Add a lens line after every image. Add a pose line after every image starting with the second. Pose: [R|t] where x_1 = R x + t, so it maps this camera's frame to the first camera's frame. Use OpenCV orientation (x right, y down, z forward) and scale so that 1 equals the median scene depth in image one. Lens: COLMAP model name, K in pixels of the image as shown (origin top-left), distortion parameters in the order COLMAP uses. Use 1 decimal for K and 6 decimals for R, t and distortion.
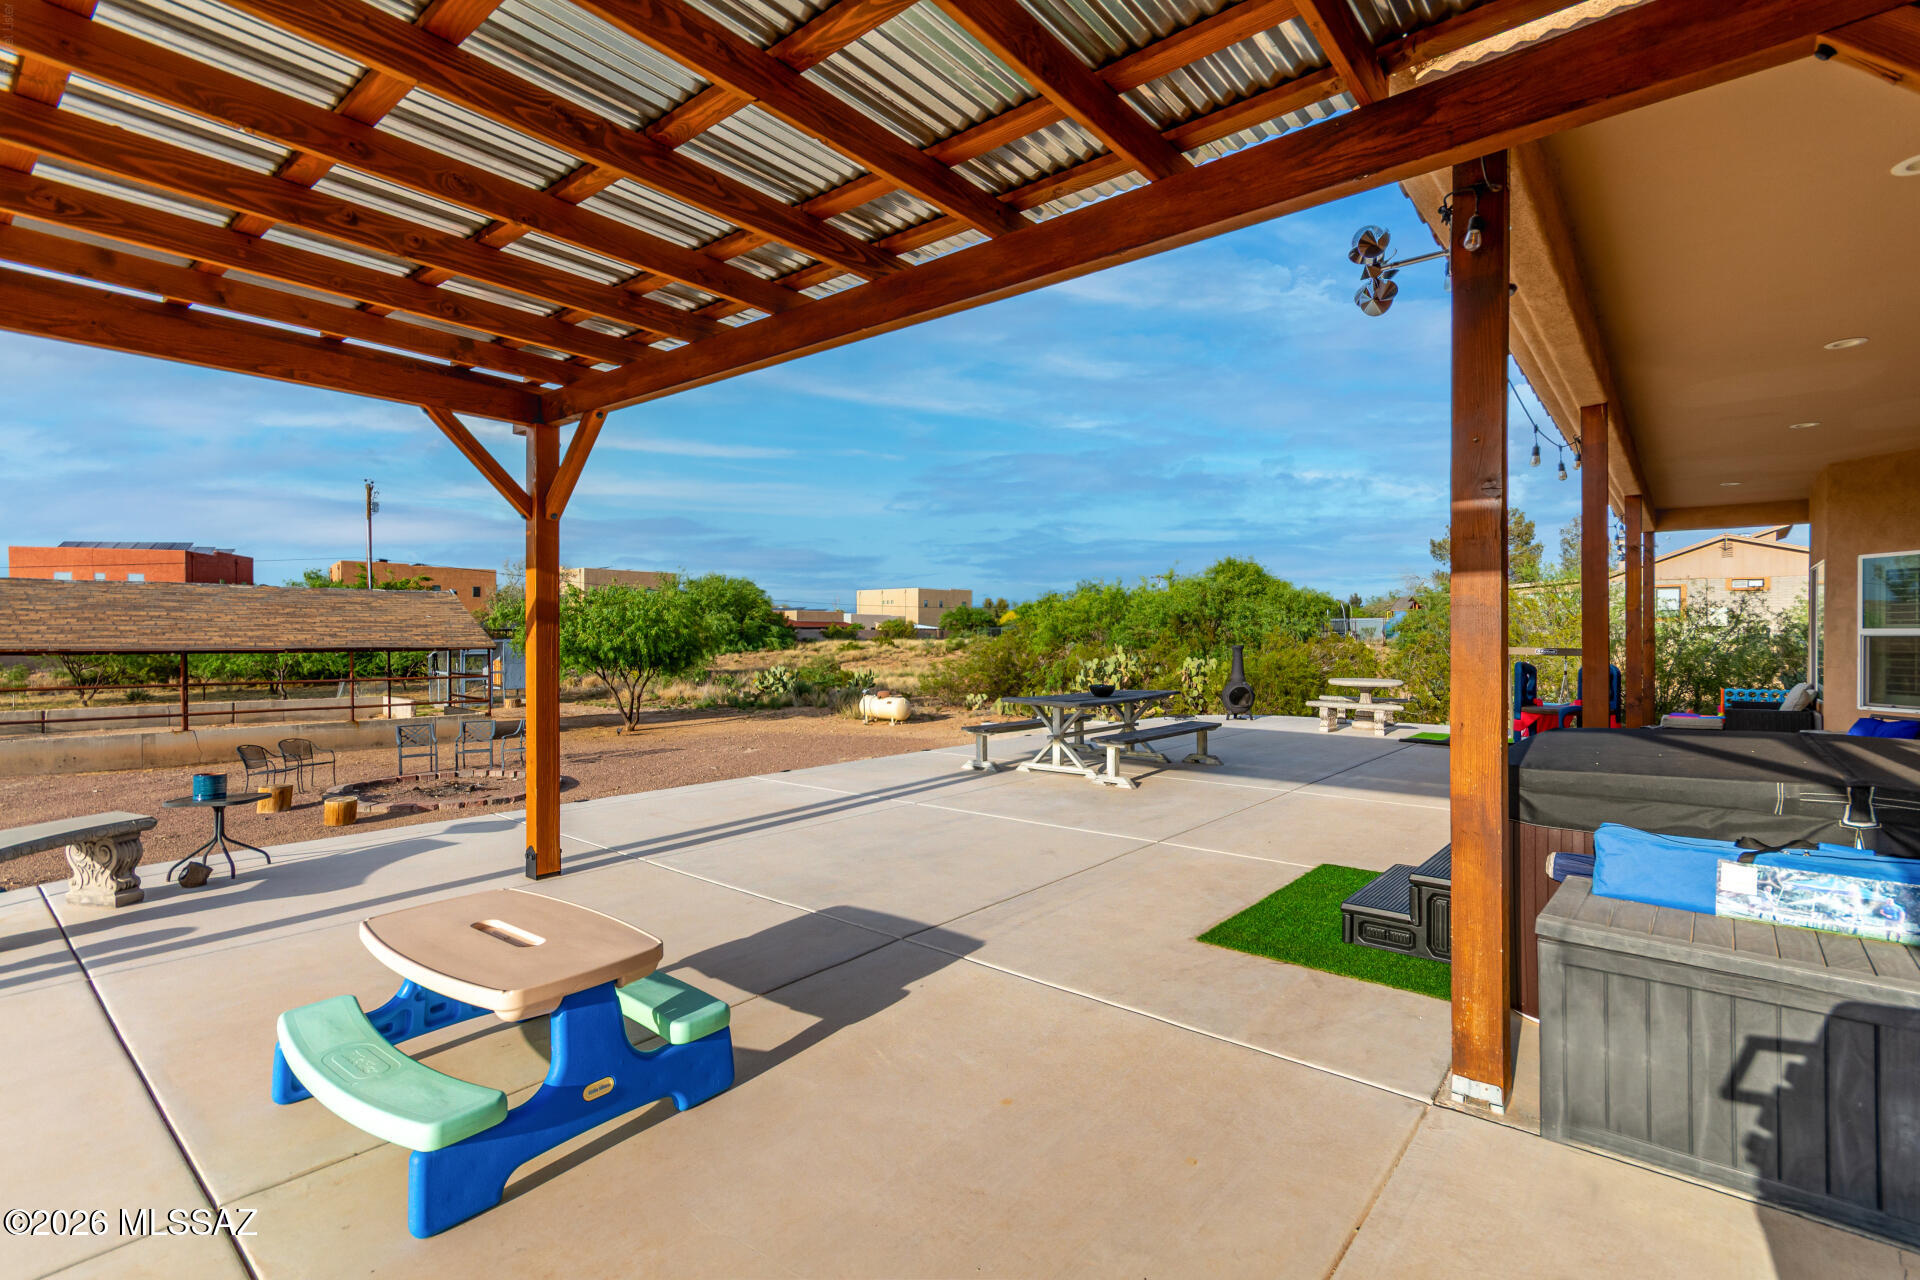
lens RADIAL K [[891.3, 0, 974.4], [0, 891.3, 643.1], [0, 0, 1]] dist [0.014821, -0.000771]
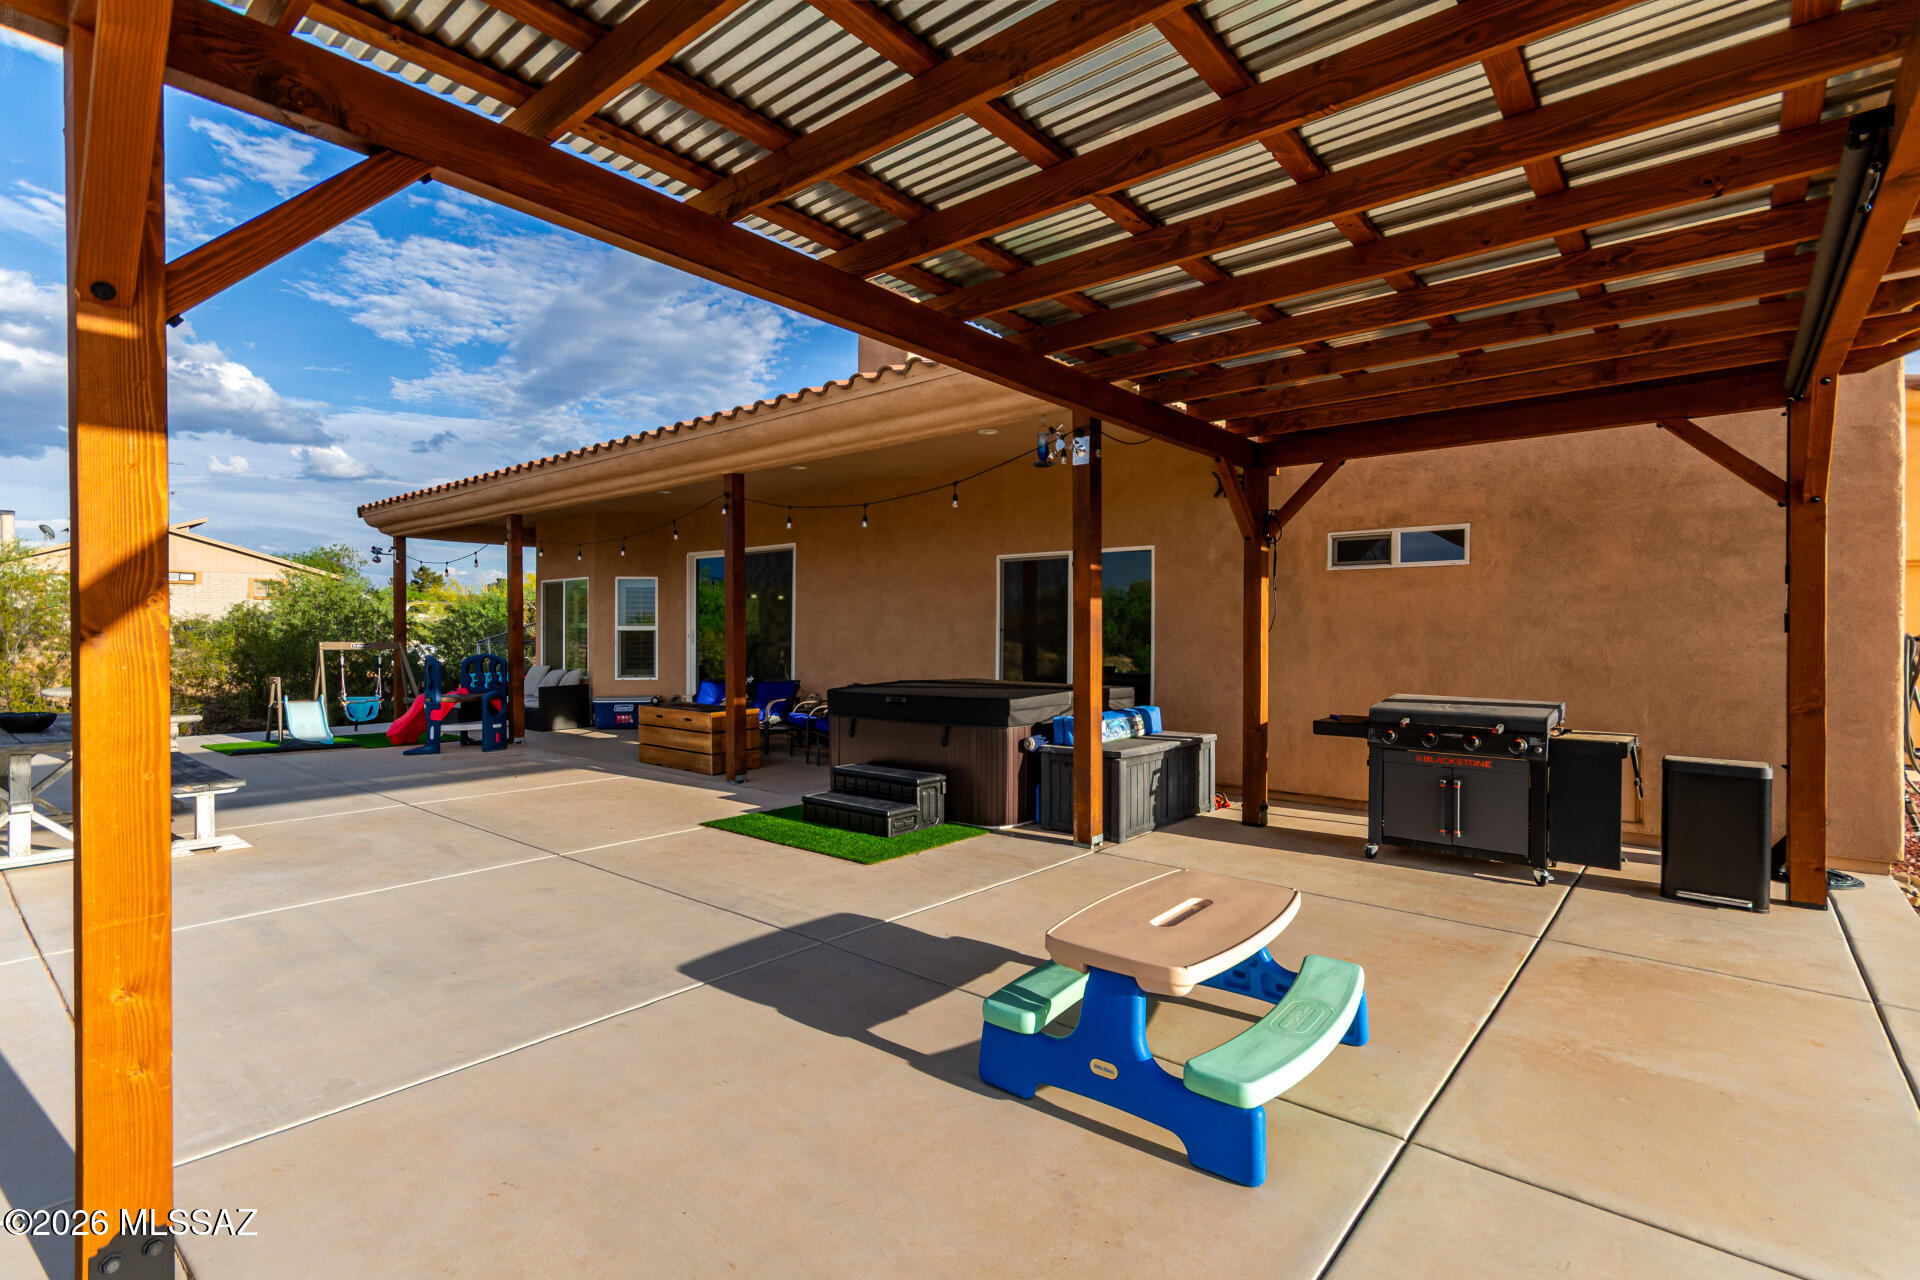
lens RADIAL K [[891.3, 0, 970.5], [0, 891.3, 633.7], [0, 0, 1]] dist [0.014821, -0.000771]
pose [[0.018992, -0.007568, 0.999791, -1.111766], [0.009729, 0.999925, 0.007384, -0.017401], [-0.999772, 0.009586, 0.019064, 0.852368]]
